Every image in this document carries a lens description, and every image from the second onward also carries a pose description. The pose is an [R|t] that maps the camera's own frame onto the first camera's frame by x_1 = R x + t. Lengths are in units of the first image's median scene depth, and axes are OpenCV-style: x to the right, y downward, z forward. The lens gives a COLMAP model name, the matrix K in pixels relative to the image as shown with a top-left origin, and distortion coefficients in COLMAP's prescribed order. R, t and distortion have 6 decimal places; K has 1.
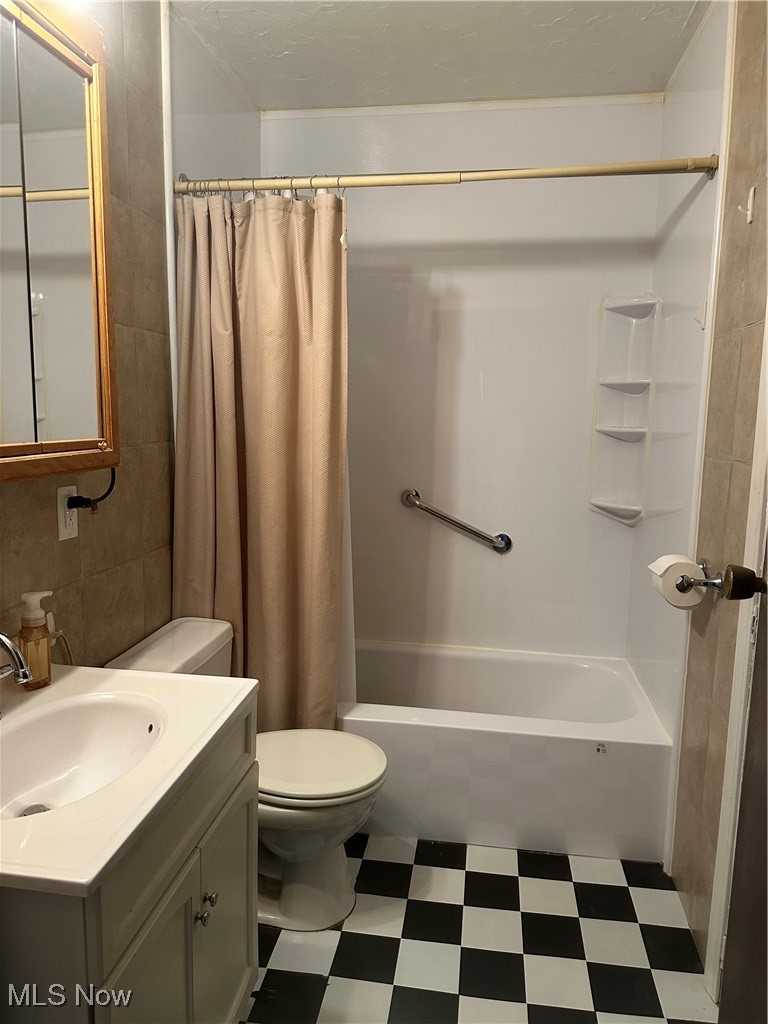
lens RADIAL K [[723.8, 0, 383.2], [0, 723.8, 504.9], [0, 0, 1]] dist [0.073035, -0.094360]
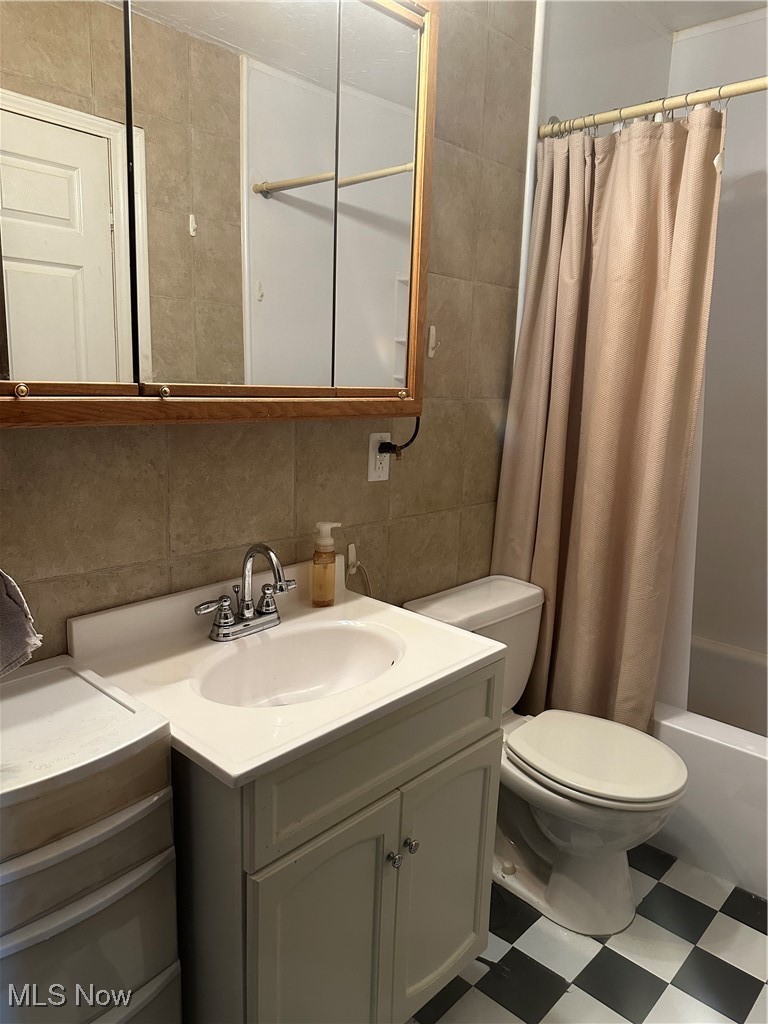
lens RADIAL K [[723.8, 0, 378.6], [0, 723.8, 502.8], [0, 0, 1]] dist [0.073035, -0.094360]
pose [[0.822217, 0.118645, -0.556671, 0.140243], [-0.097243, 0.992935, 0.067998, 0.004809], [0.560806, -0.001777, 0.827945, 0.088315]]
